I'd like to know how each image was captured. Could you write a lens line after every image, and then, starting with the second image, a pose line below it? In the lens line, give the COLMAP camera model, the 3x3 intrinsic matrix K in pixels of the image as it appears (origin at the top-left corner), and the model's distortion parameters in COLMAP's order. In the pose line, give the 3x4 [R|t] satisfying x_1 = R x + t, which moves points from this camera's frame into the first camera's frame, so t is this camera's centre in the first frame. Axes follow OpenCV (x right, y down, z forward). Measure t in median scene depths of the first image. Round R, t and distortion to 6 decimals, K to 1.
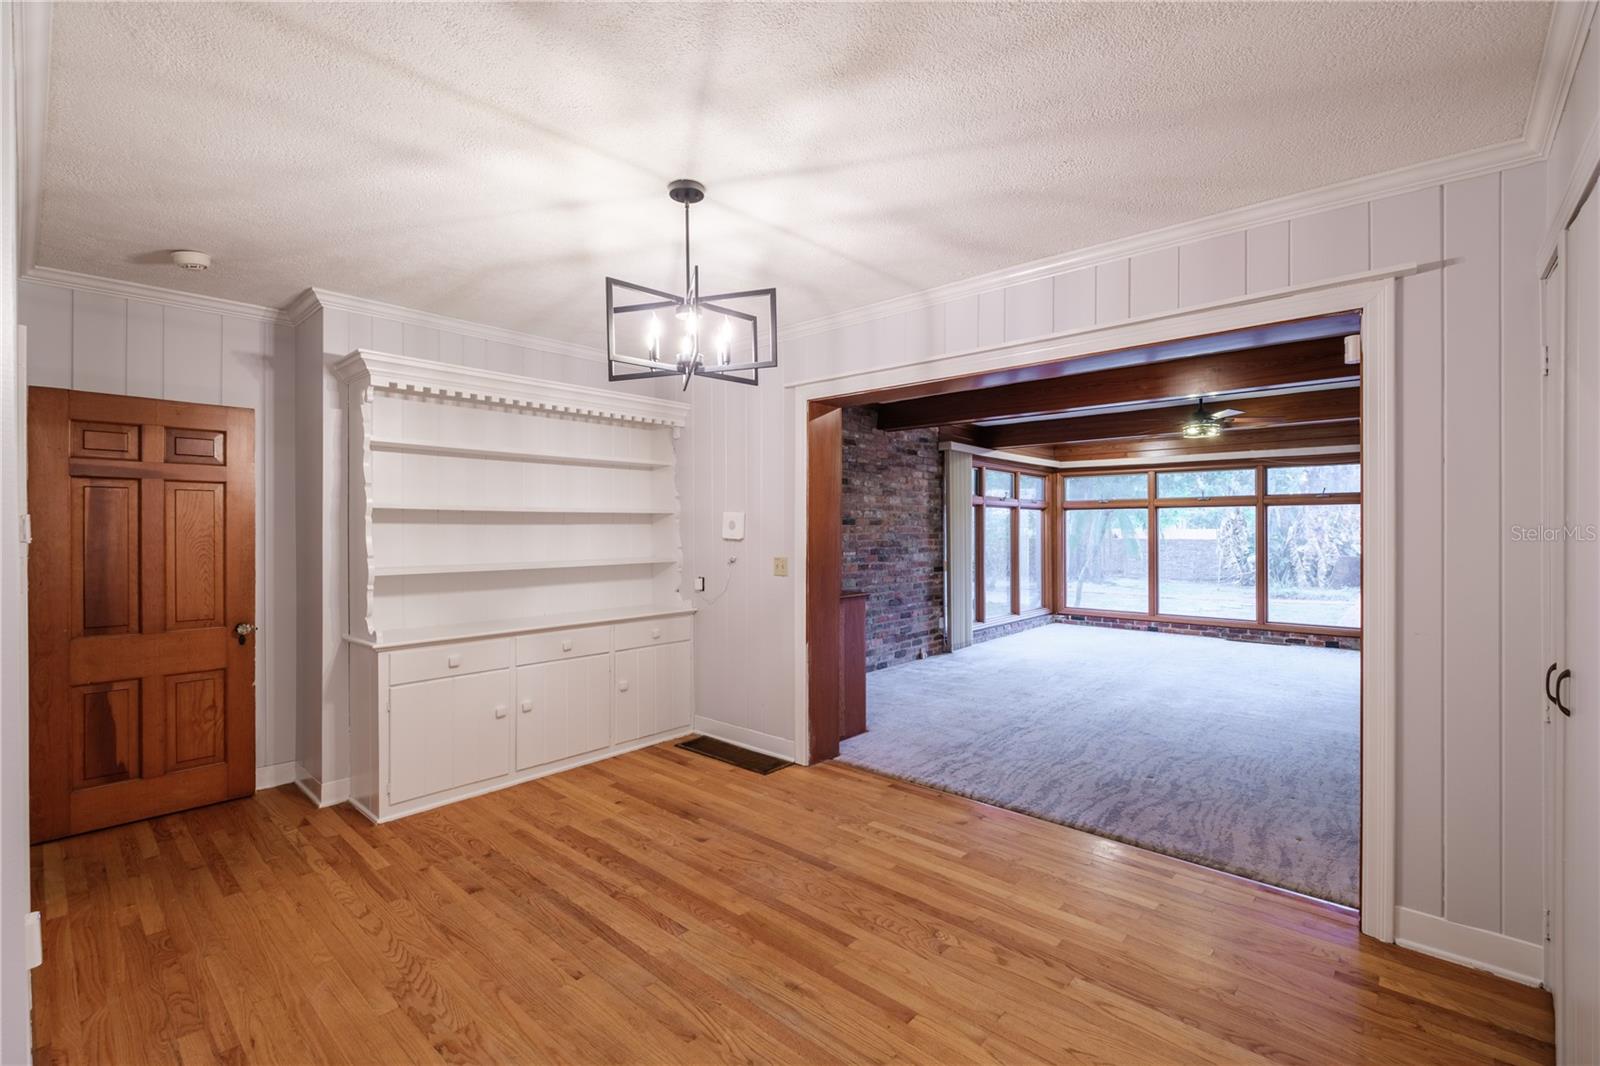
lens RADIAL K [[712.2, 0, 822.1], [0, 712.2, 528.2], [0, 0, 1]] dist [0.000371, -0.005162]
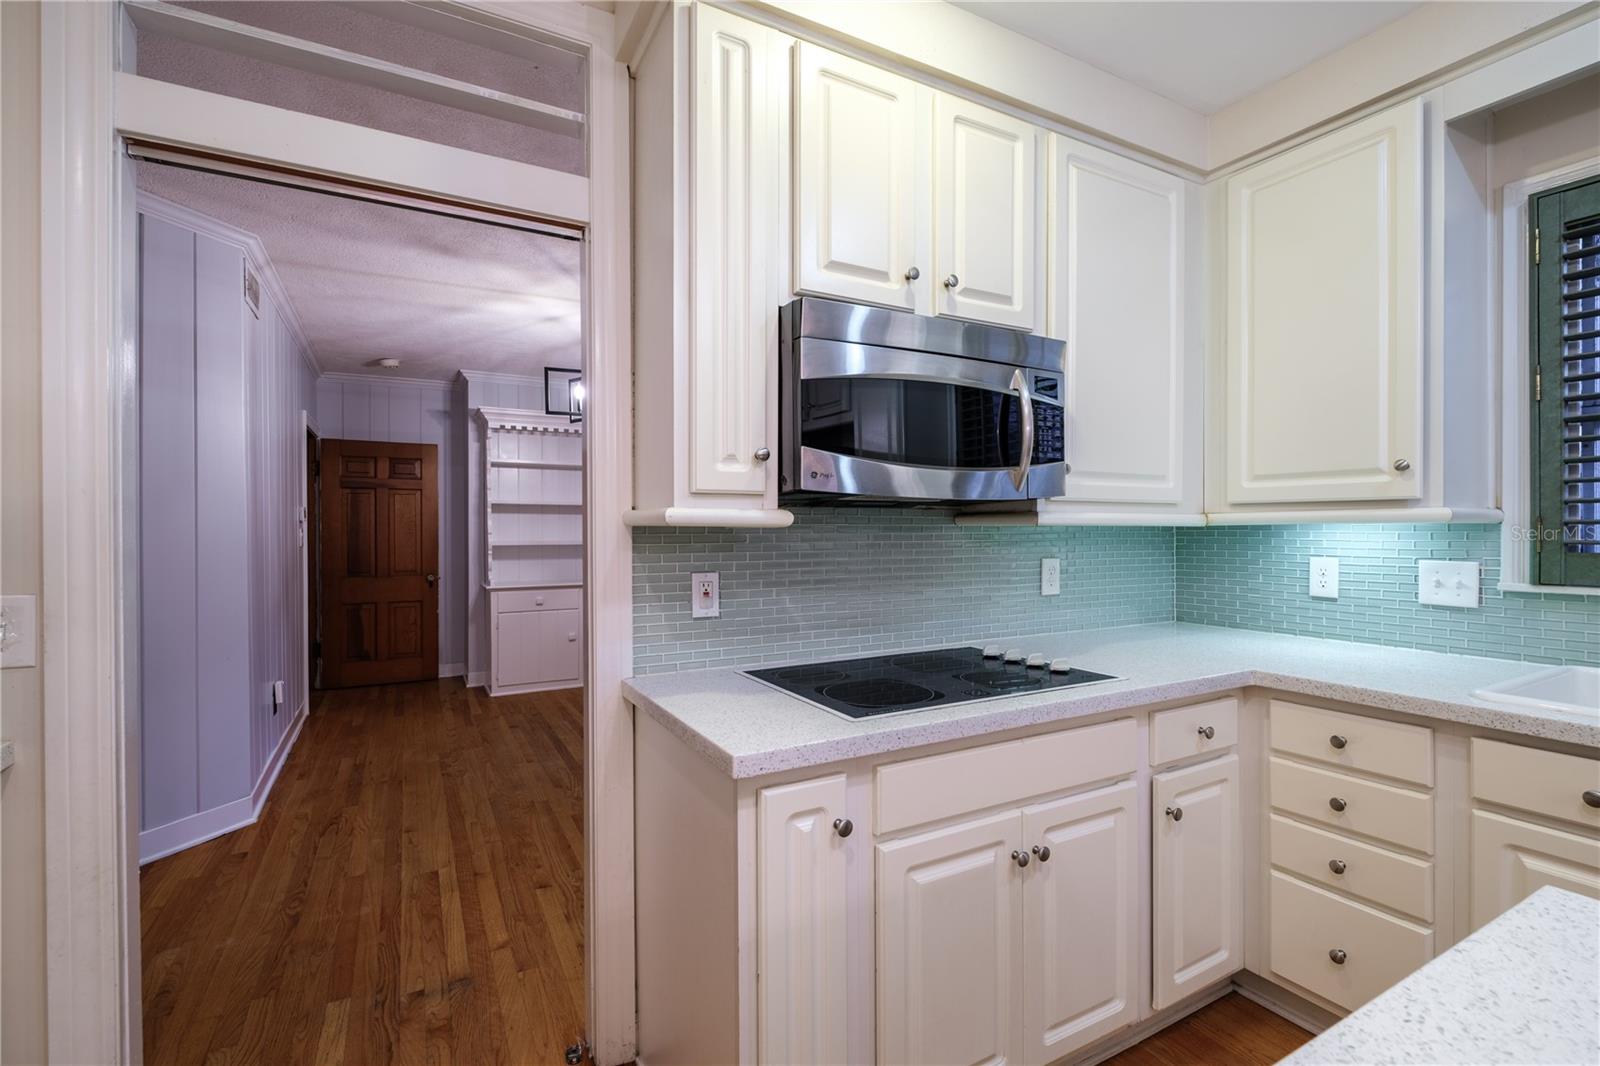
lens RADIAL K [[712.2, 0, 829.8], [0, 712.2, 530.3], [0, 0, 1]] dist [0.000371, -0.005162]
pose [[0.951964, -0.003753, -0.306186, 0.577840], [0.003858, 0.999993, -0.000263, 0.035003], [0.306185, -0.000931, 0.951972, -0.293043]]
